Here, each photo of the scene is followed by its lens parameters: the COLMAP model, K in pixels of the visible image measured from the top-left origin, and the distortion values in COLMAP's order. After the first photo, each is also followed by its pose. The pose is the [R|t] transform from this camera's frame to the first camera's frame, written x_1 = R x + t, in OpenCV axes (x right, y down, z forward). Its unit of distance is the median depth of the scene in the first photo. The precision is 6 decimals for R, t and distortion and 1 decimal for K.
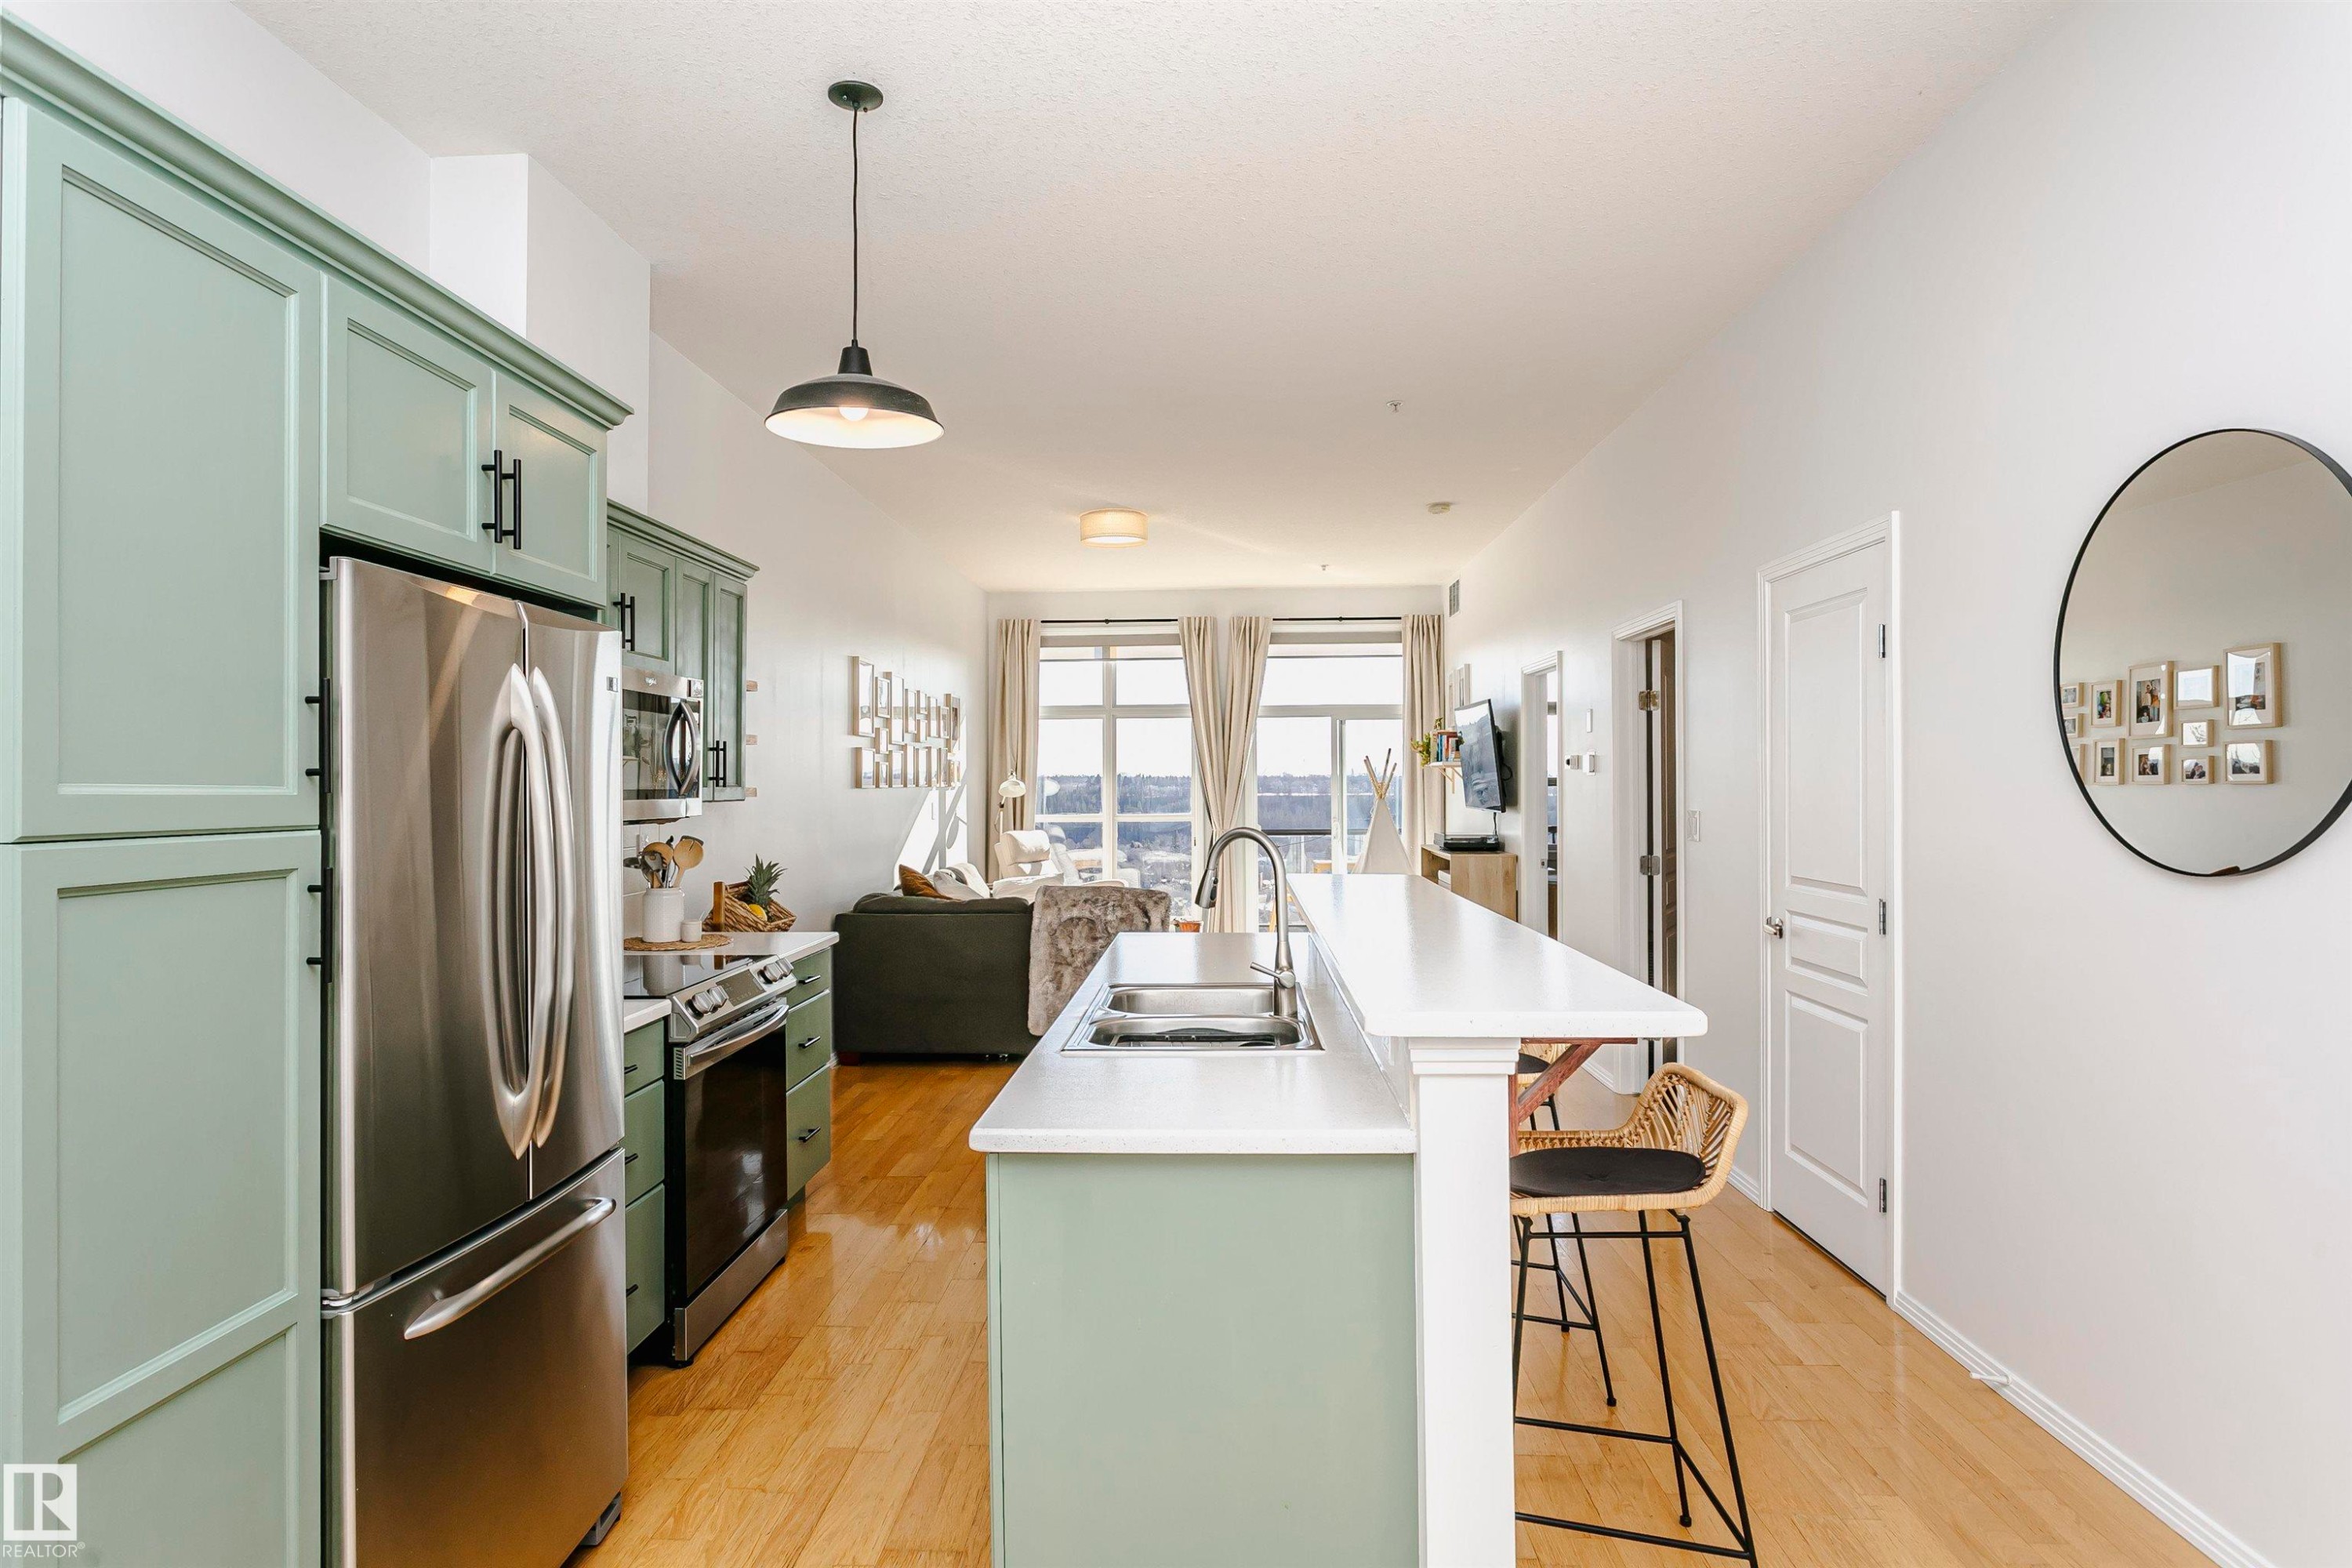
lens RADIAL K [[1326.3, 0, 1172.4], [0, 1326.3, 766.7], [0, 0, 1]] dist [0.000448, 0.001238]
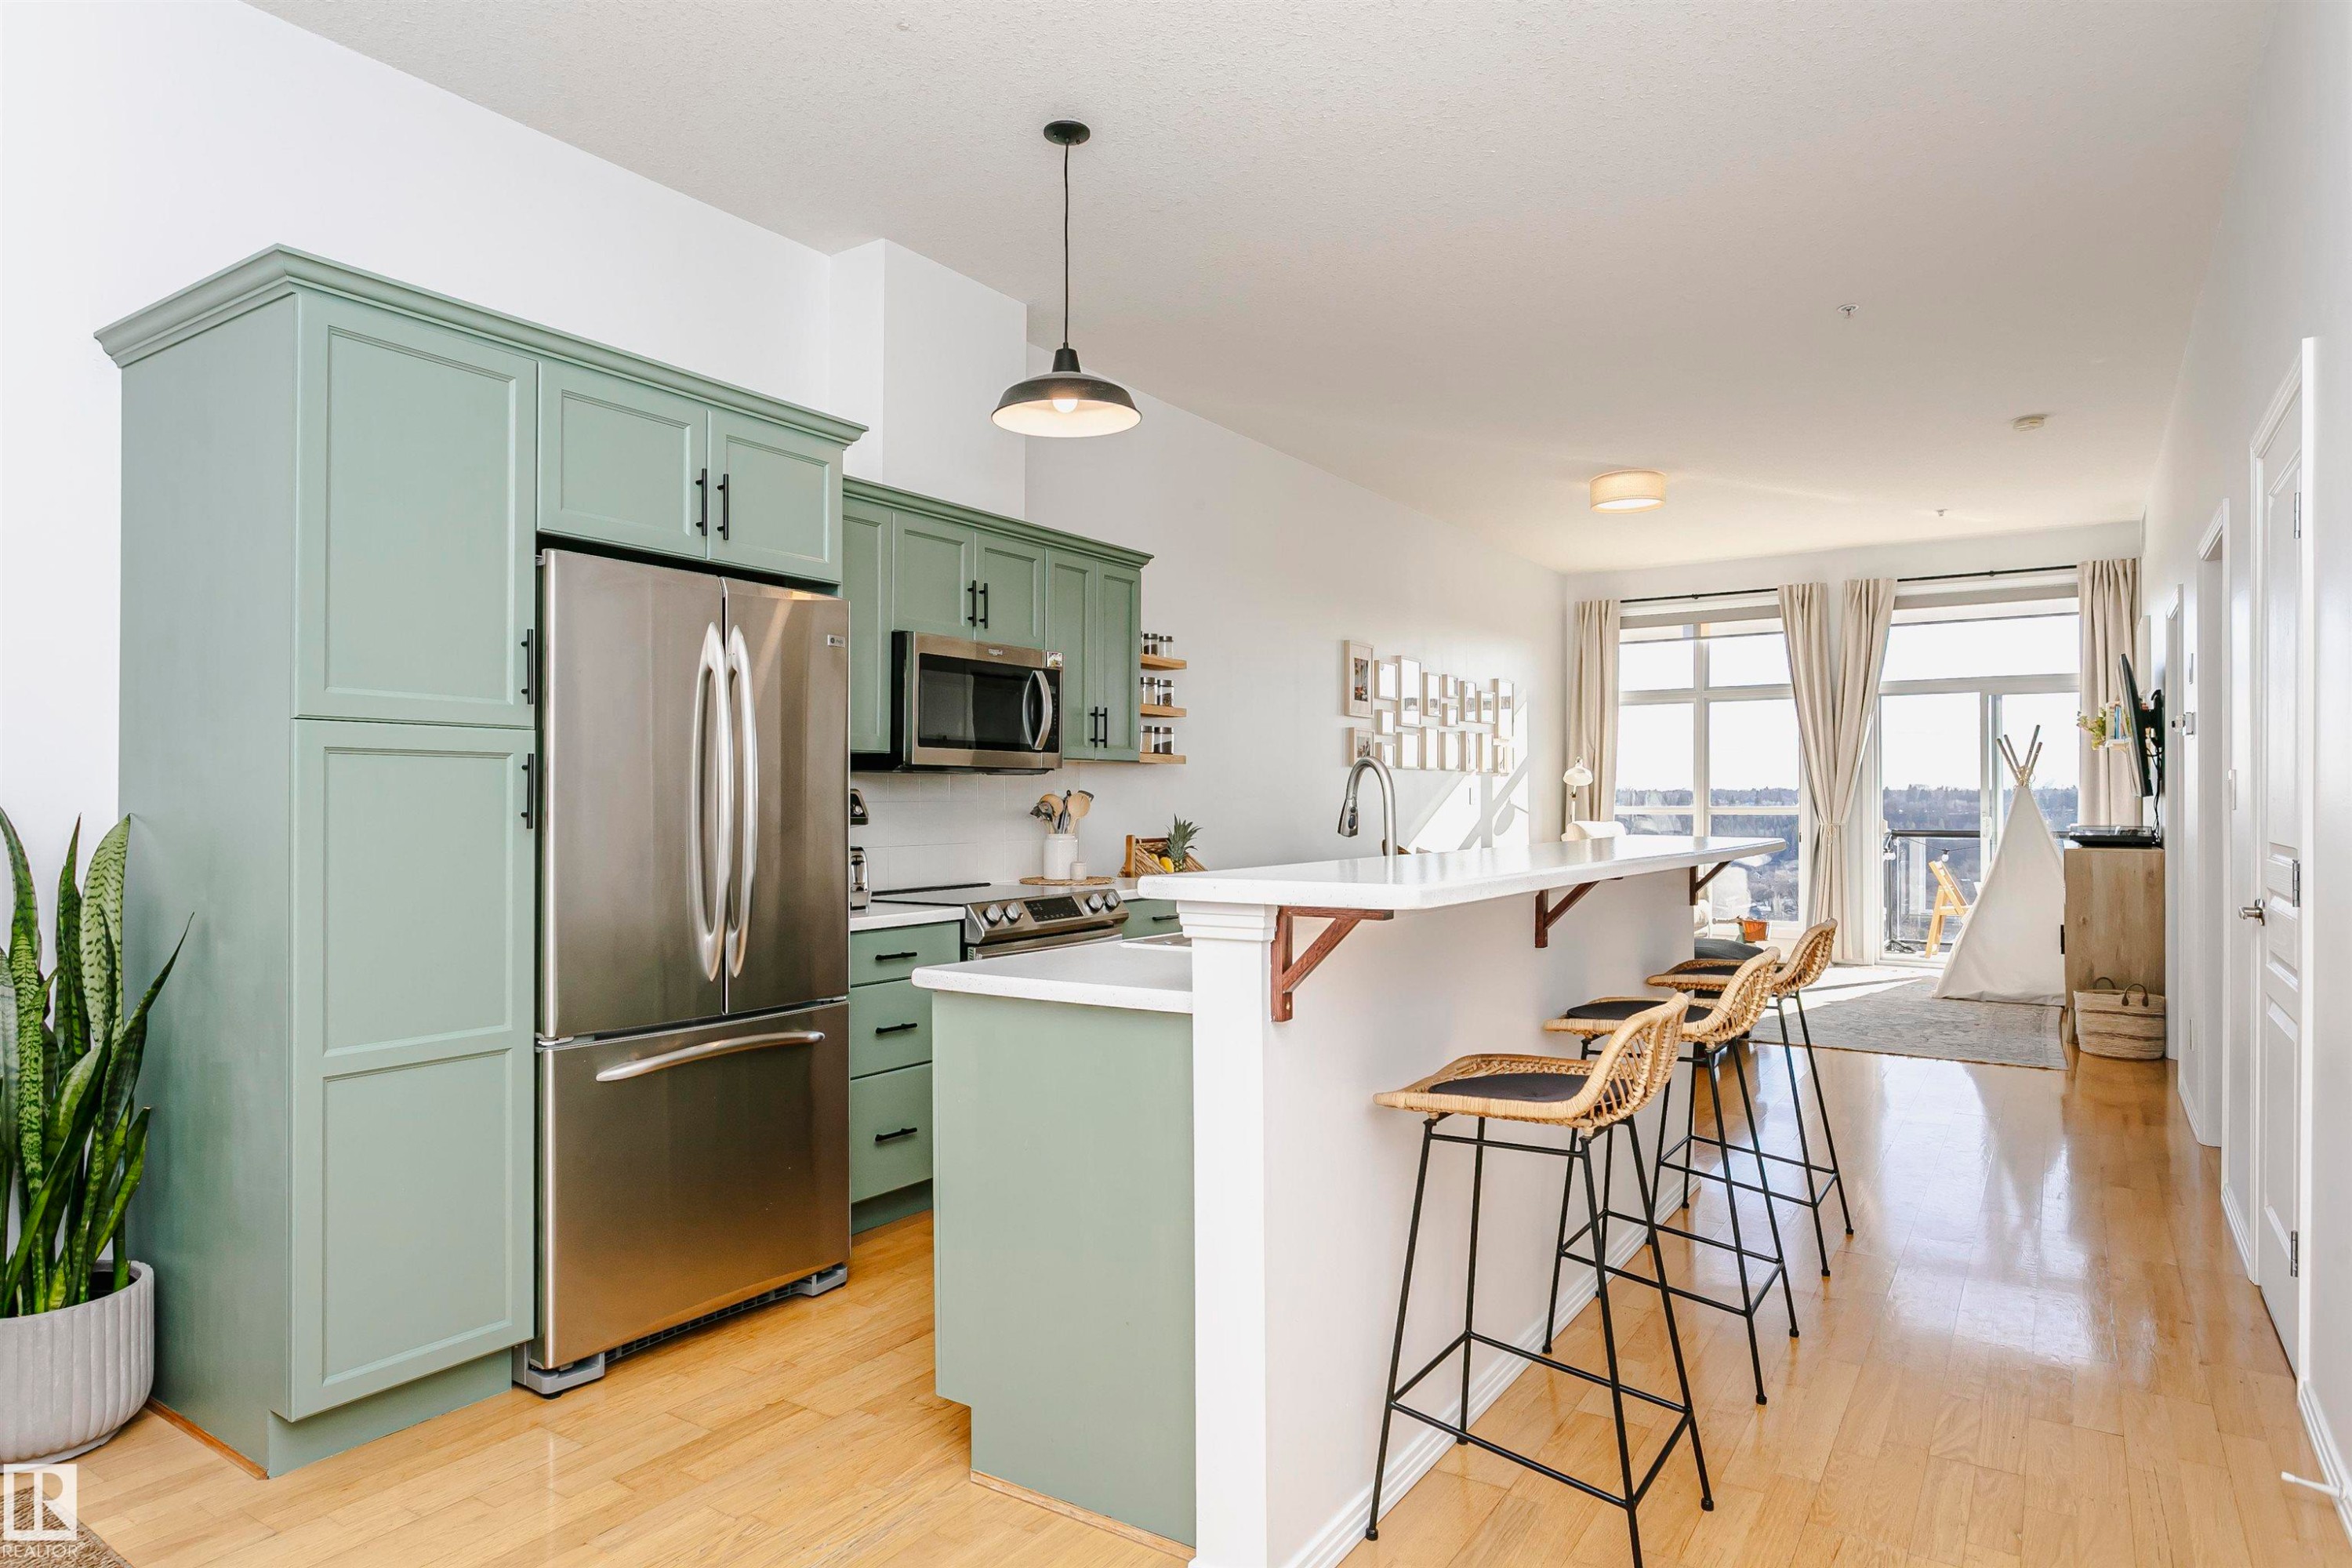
lens RADIAL K [[1357.9, 0, 1176.0], [0, 1357.9, 784.0], [0, 0, 1]] dist [0.002807, 0.000900]
pose [[0.859059, -0.000135, -0.511876, 0.175296], [0.002014, 0.999993, 0.003115, 0.023799], [0.511872, -0.003707, 0.859054, 0.009318]]
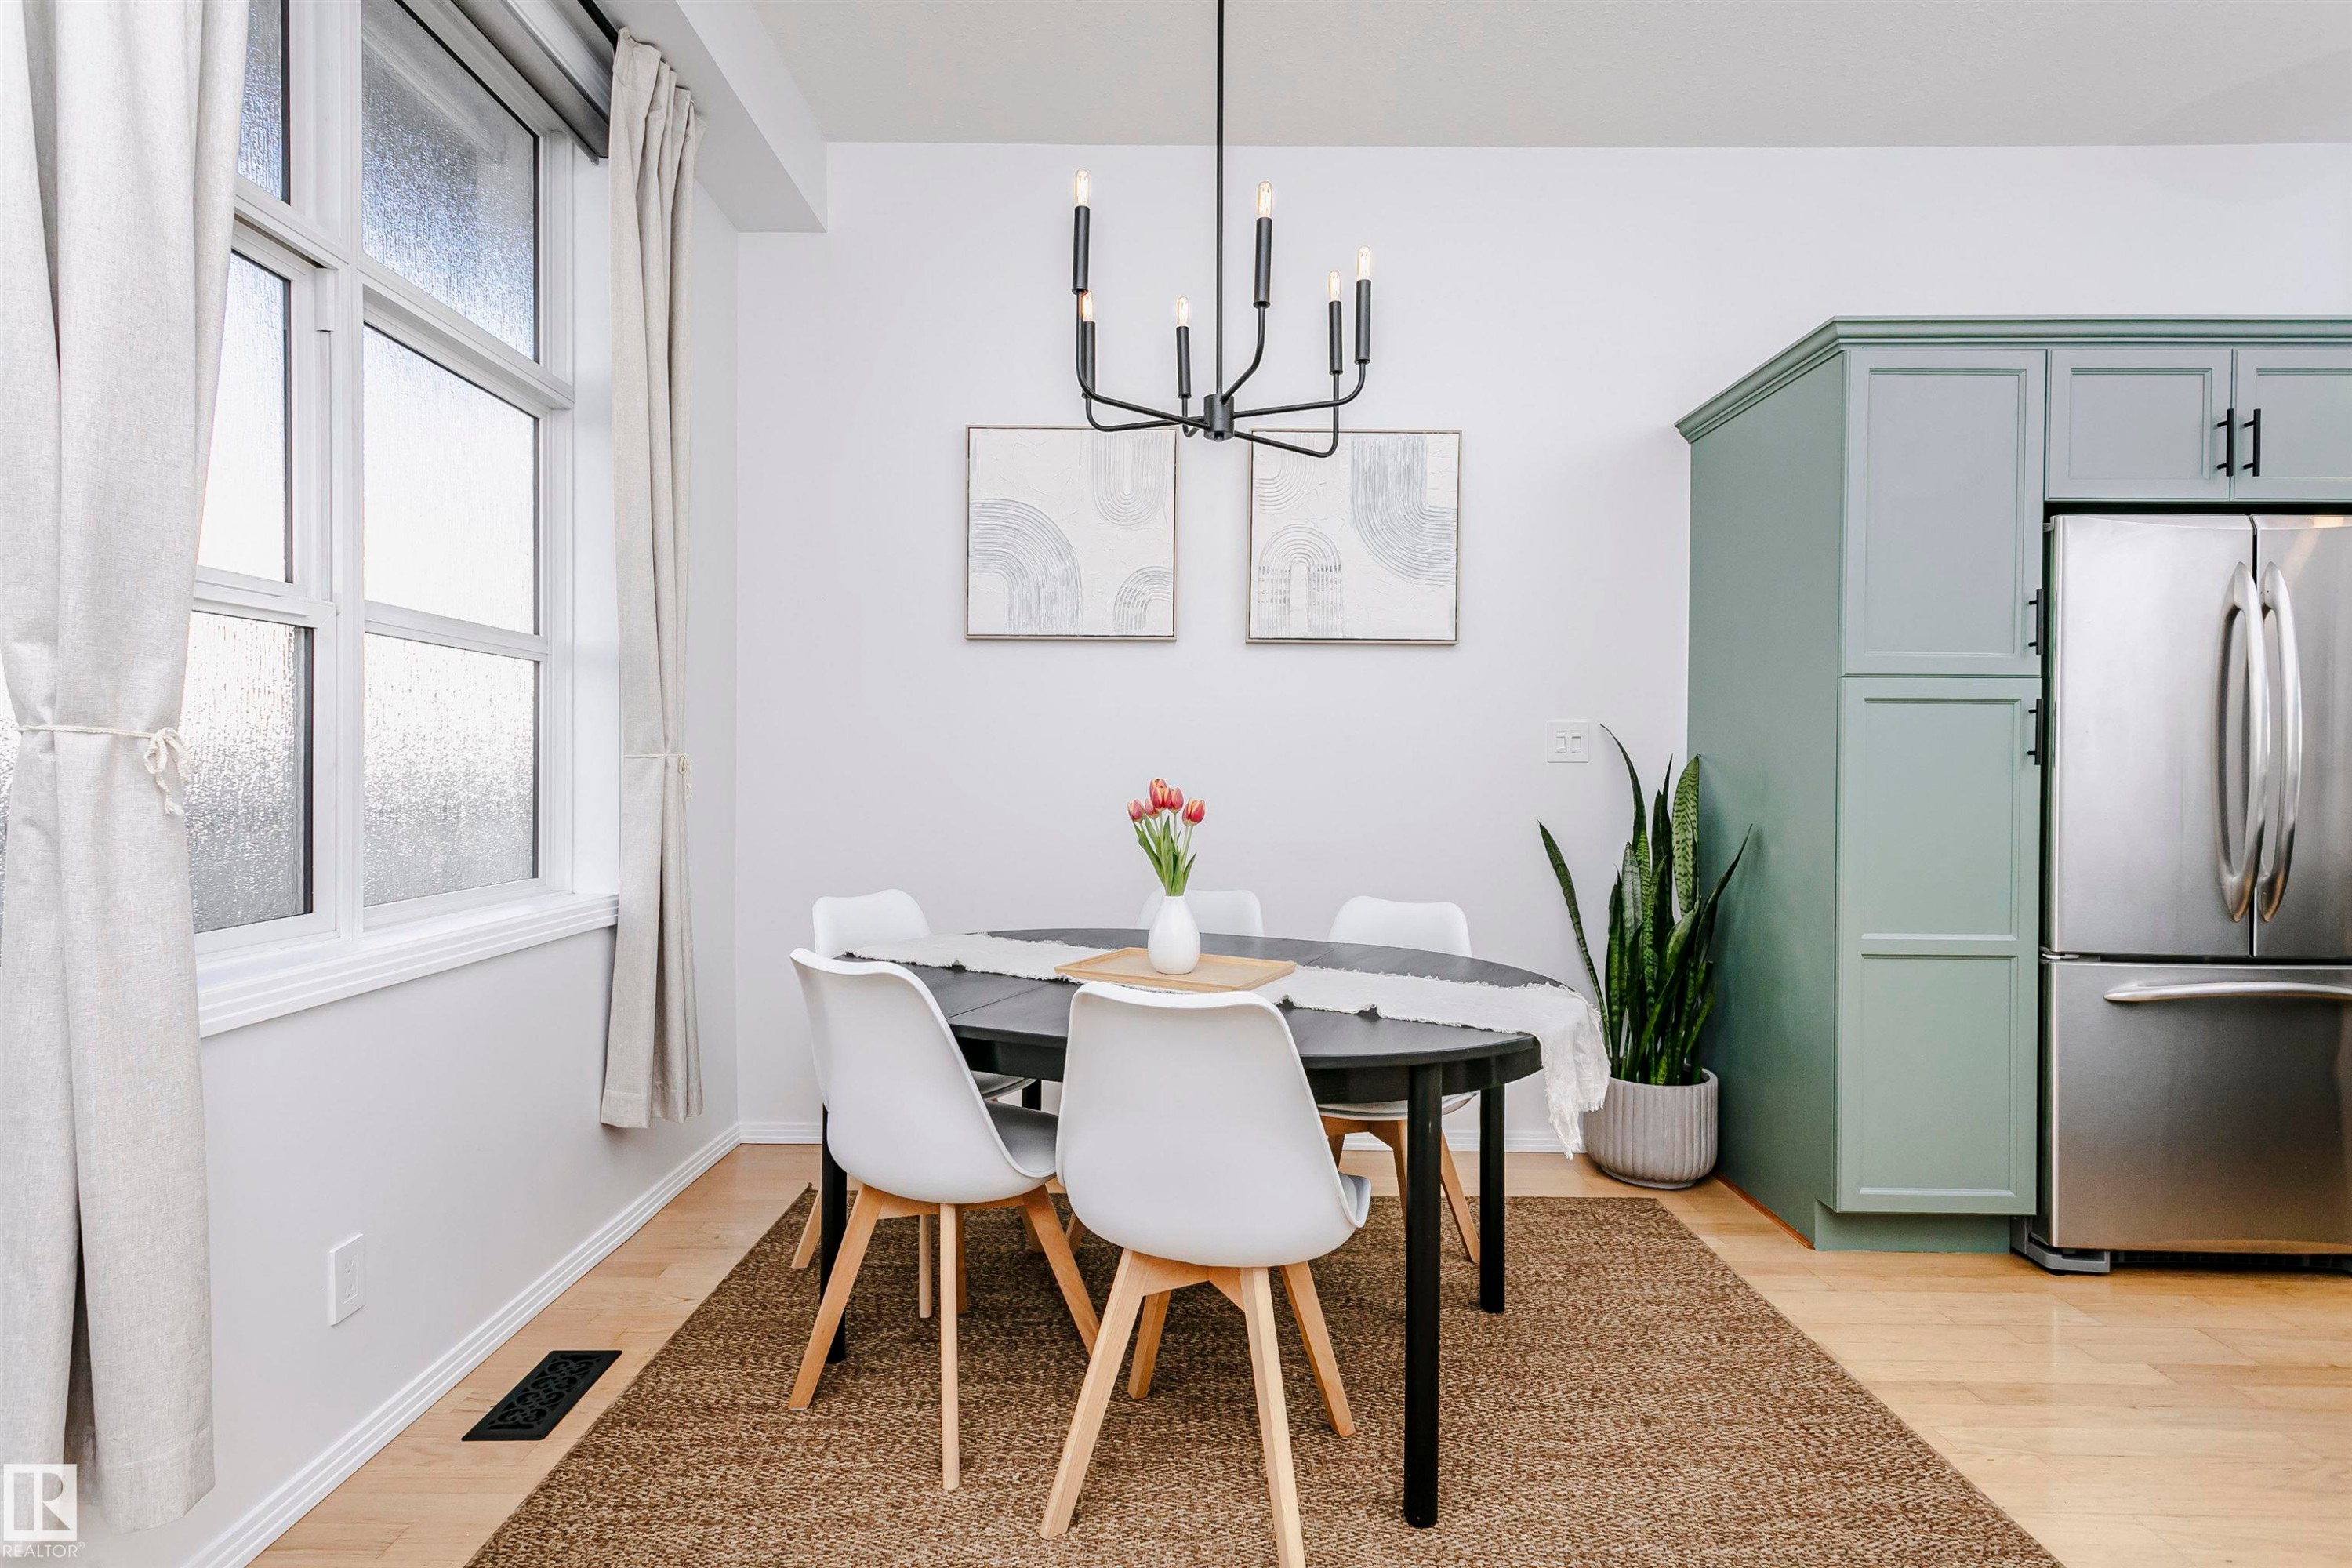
lens RADIAL K [[1139.4, 0, 1162.0], [0, 1139.4, 772.8], [0, 0, 1]] dist [0.002169, 0.000499]
pose [[0.037756, 0.010396, -0.999233, 0.175735], [0.002899, 0.999941, 0.010513, 0.033883], [0.999283, -0.003293, 0.037724, -0.041831]]
